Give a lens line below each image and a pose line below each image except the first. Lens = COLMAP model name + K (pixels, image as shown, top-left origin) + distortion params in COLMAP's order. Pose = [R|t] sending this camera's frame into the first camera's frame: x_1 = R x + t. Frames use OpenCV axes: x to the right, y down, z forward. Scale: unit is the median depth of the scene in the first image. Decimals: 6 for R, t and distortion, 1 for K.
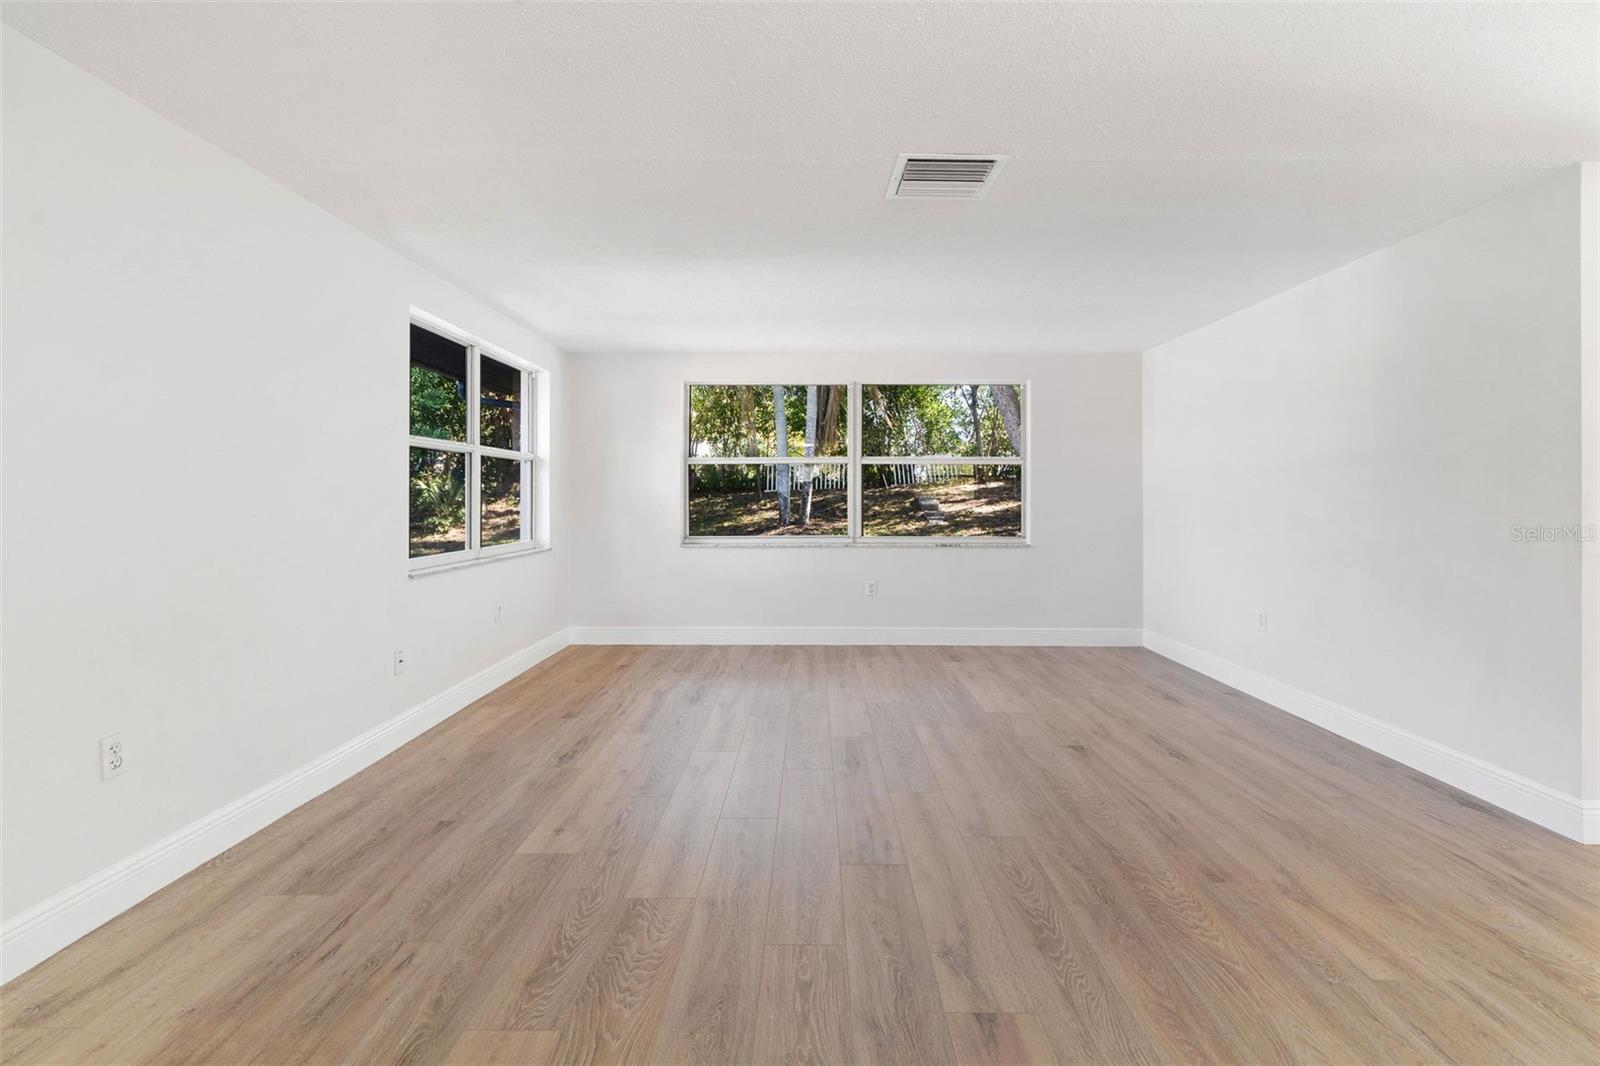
lens RADIAL K [[743.7, 0, 814.7], [0, 743.7, 490.7], [0, 0, 1]] dist [-0.010323, 0.004686]
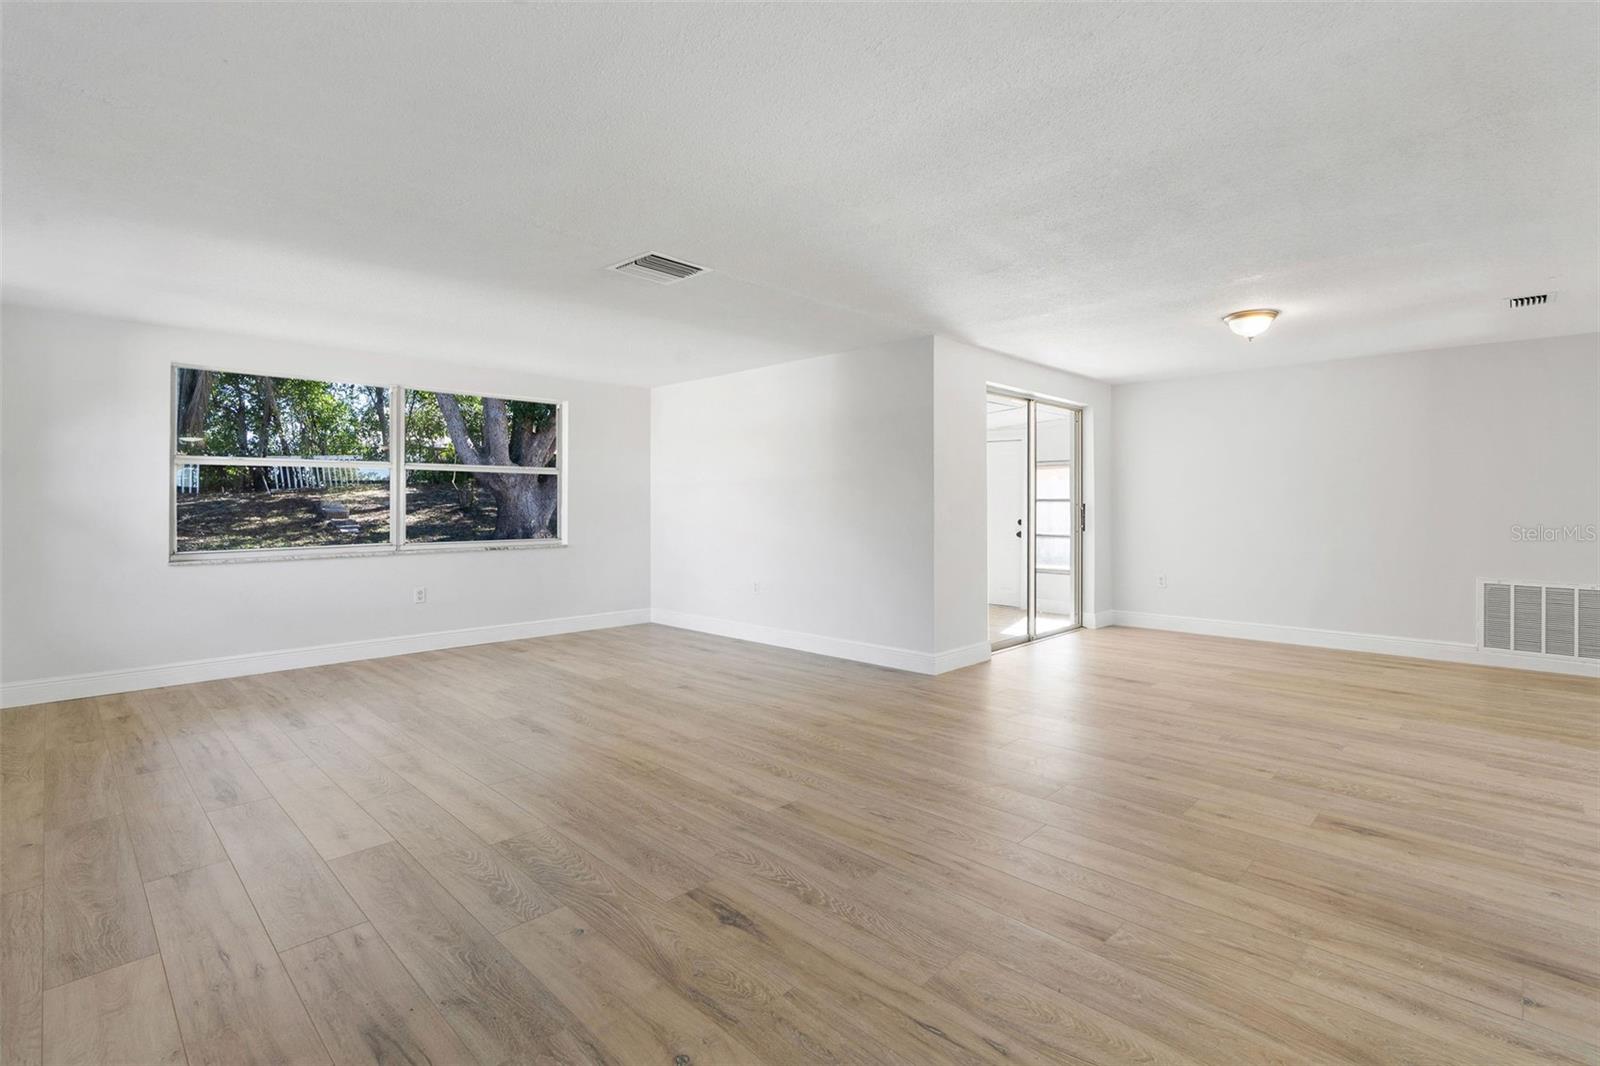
lens RADIAL K [[743.7, 0, 806.3], [0, 743.7, 497.0], [0, 0, 1]] dist [-0.010323, 0.004686]
pose [[0.696327, 0.004080, 0.717713, -0.561262], [-0.003999, 0.999990, -0.001804, -0.001344], [-0.717713, -0.001614, 0.696337, -0.131477]]
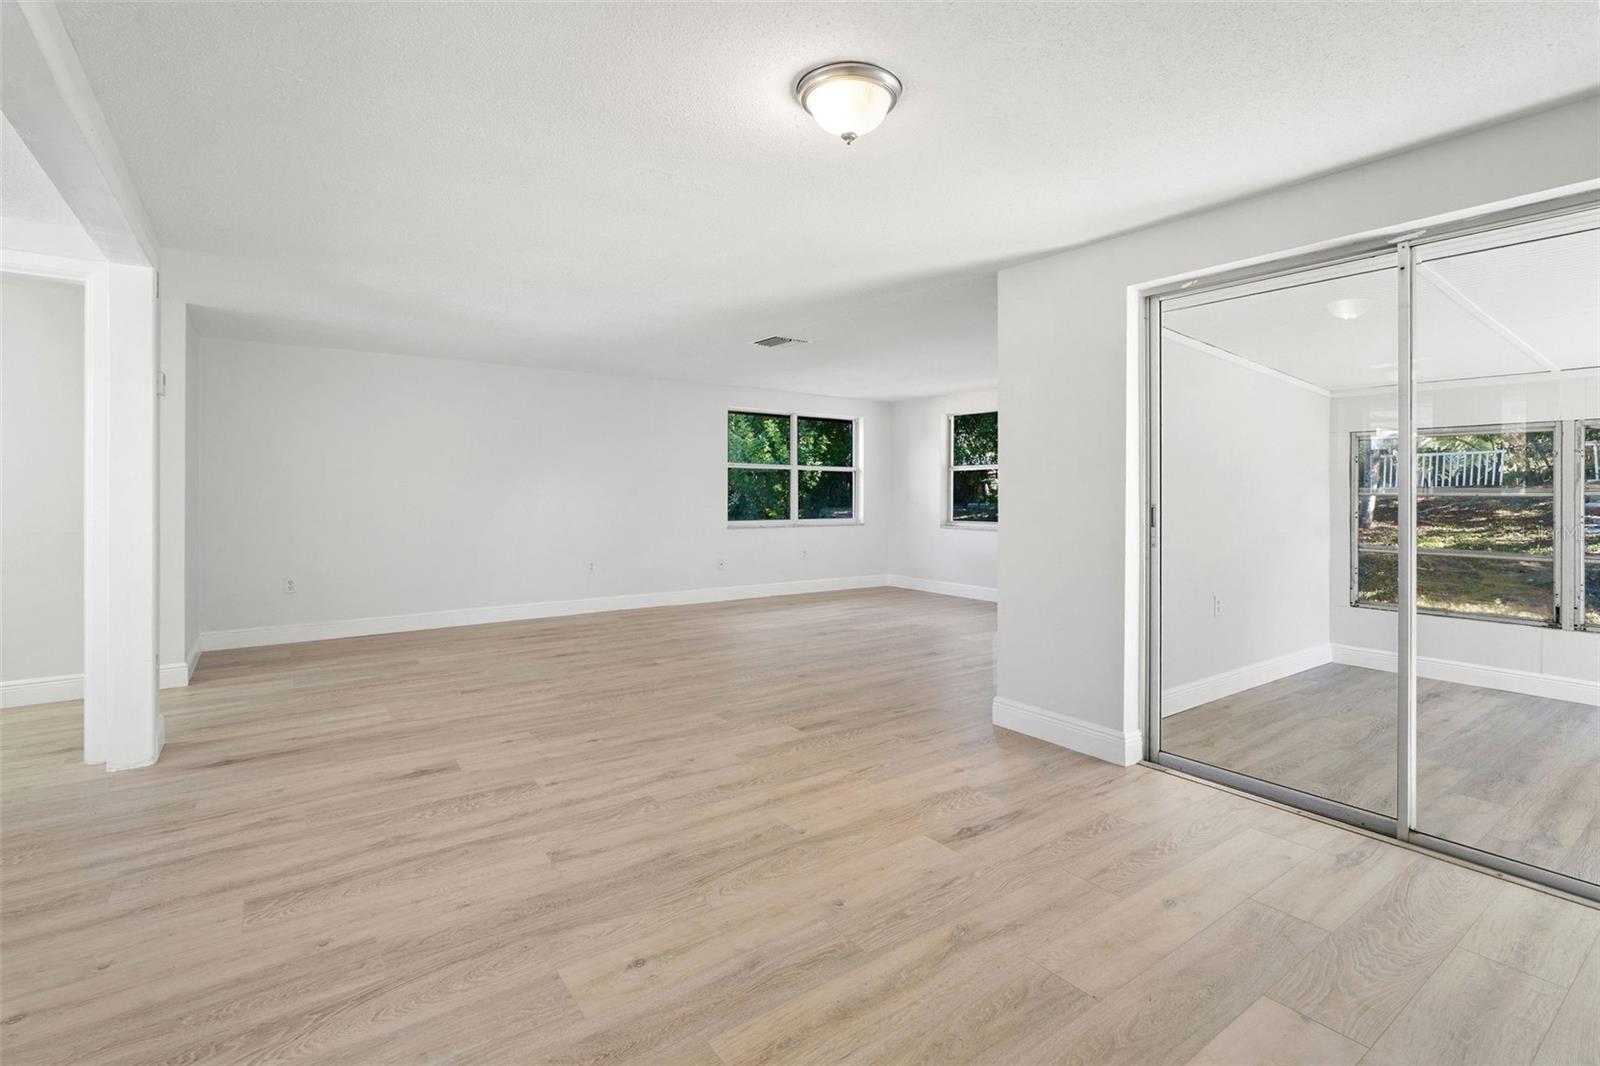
lens RADIAL K [[743.7, 0, 807.0], [0, 743.7, 491.2], [0, 0, 1]] dist [-0.010323, 0.004686]
pose [[0.589985, 0.001589, -0.807413, 1.755305], [0.001588, 0.999994, 0.003128, -0.002207], [0.807413, -0.003128, 0.589978, -0.170302]]
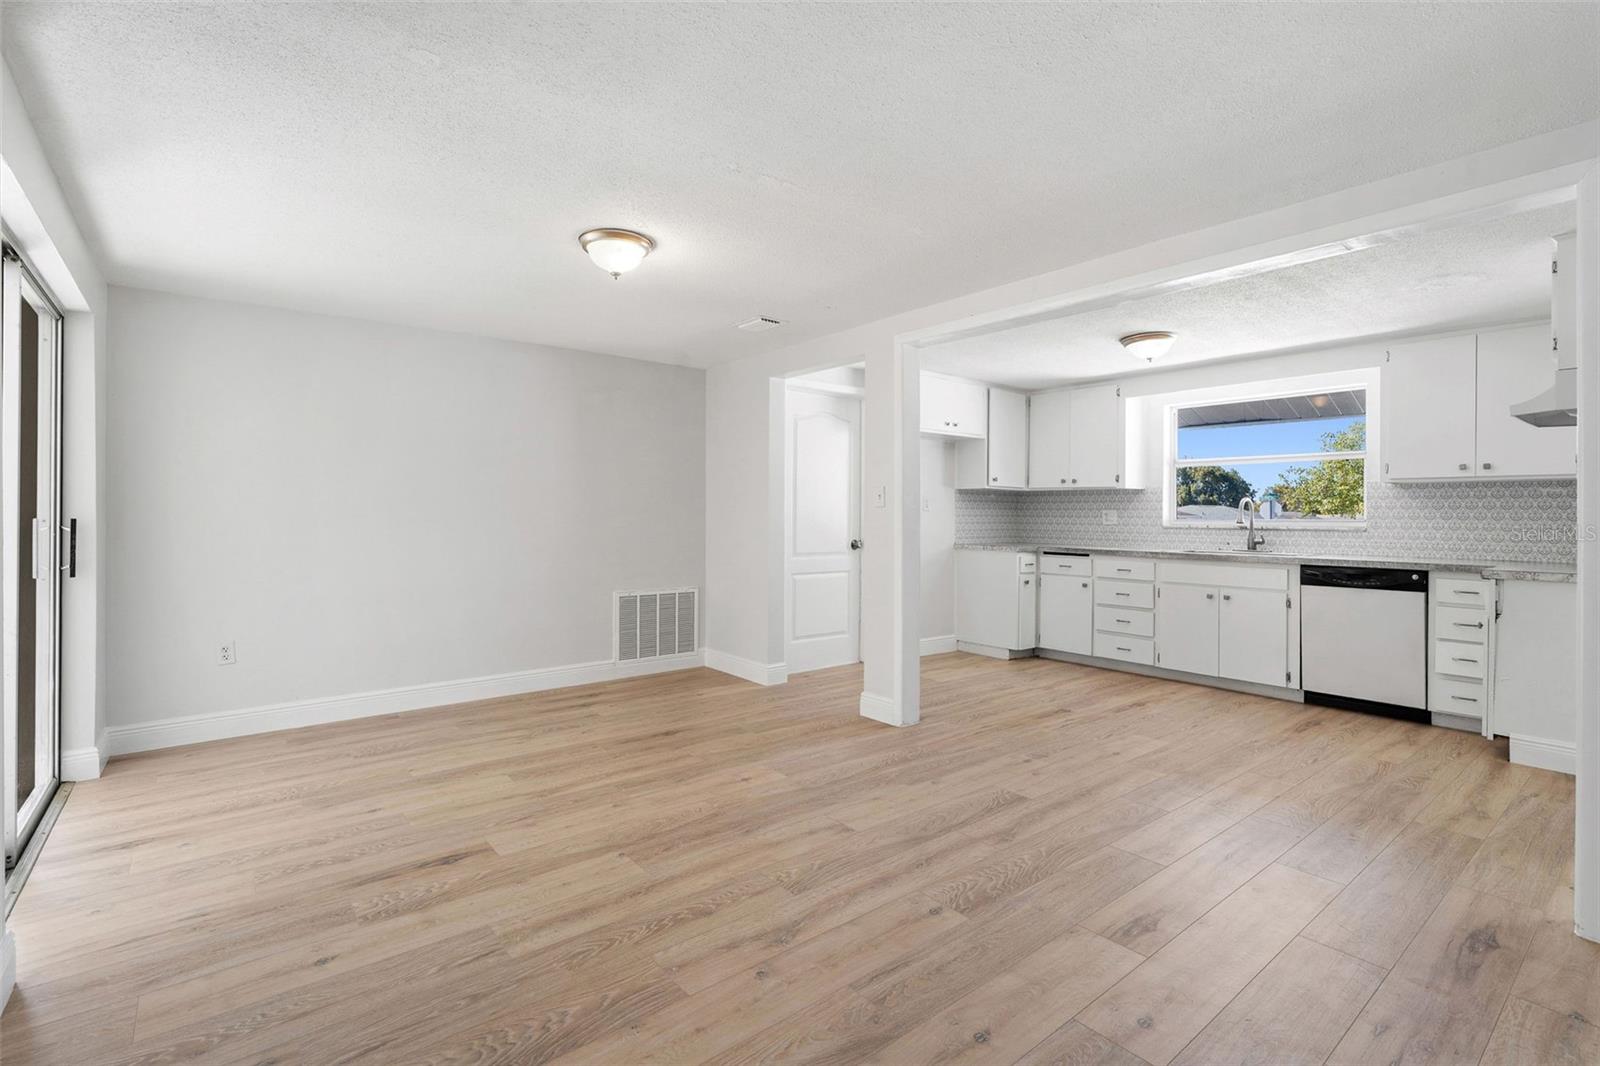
lens RADIAL K [[743.7, 0, 810.3], [0, 743.7, 512.4], [0, 0, 1]] dist [-0.010323, 0.004686]
pose [[-0.634490, -0.001688, 0.772929, 0.211928], [-0.008108, 0.999957, -0.004472, 0.000107], [-0.772888, -0.009104, -0.634477, 0.736903]]
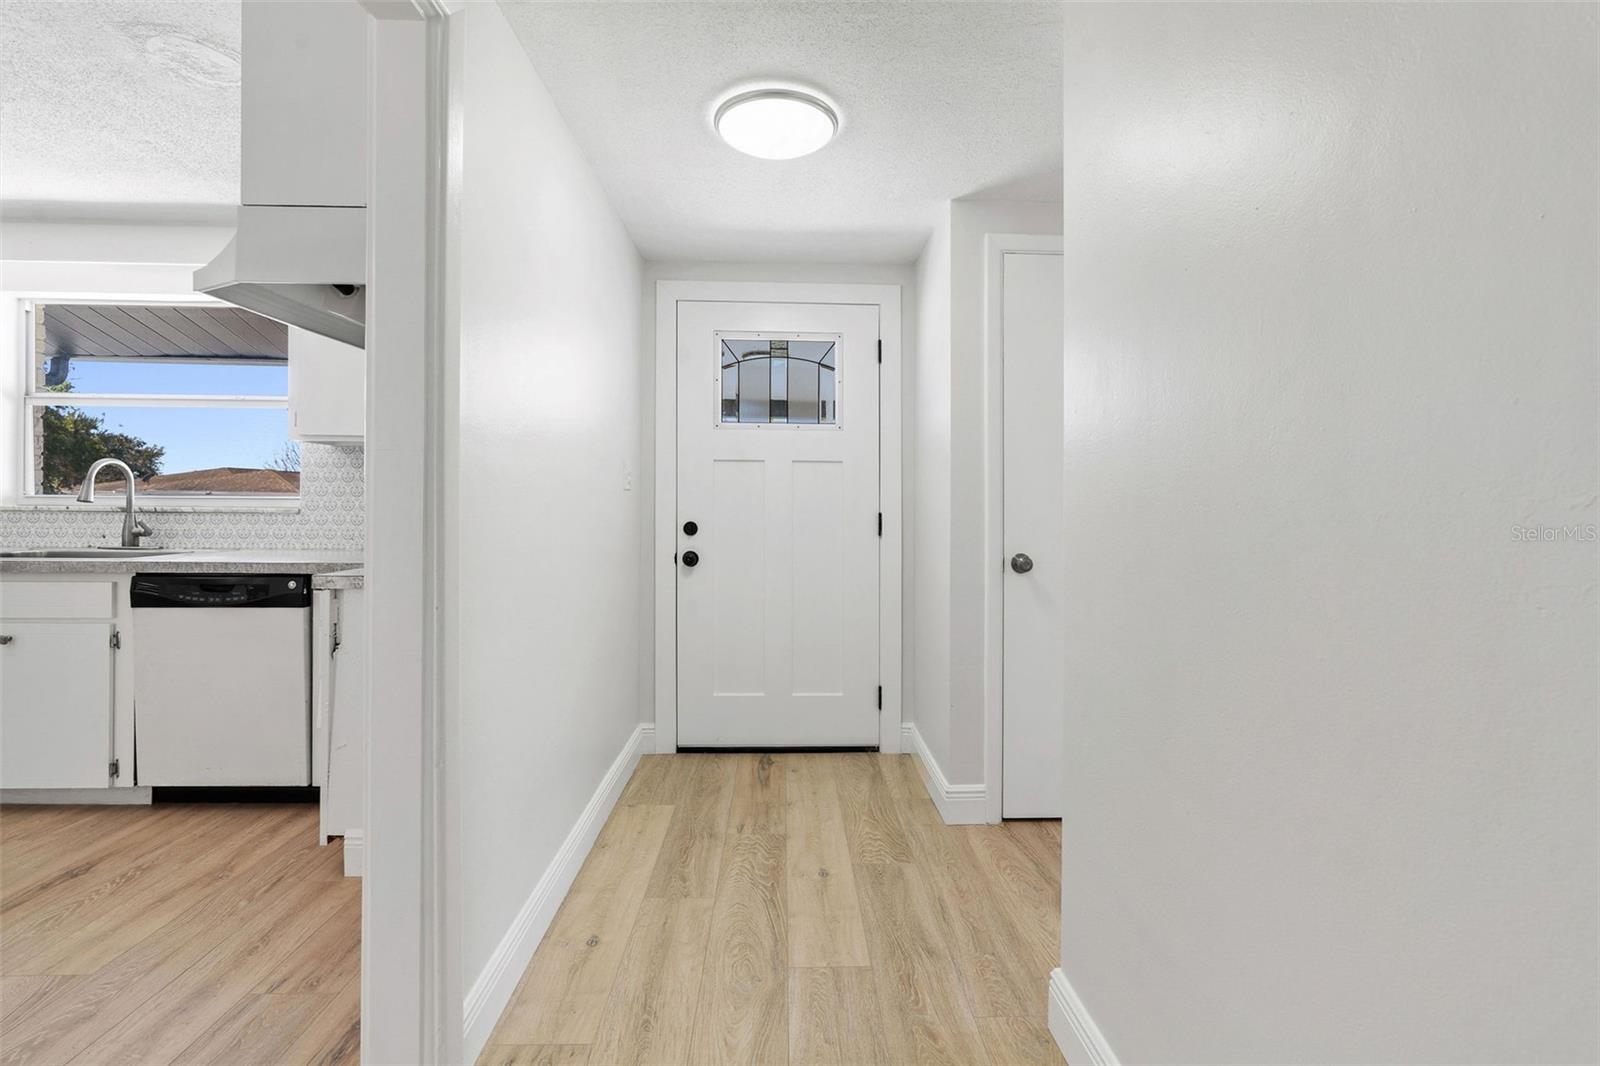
lens RADIAL K [[743.7, 0, 798.7], [0, 743.7, 500.9], [0, 0, 1]] dist [-0.010323, 0.004686]
pose [[-0.999548, -0.009253, -0.028594, -0.032333], [-0.009181, 0.999954, -0.002631, 0.001926], [0.028617, -0.002367, -0.999588, -0.166239]]
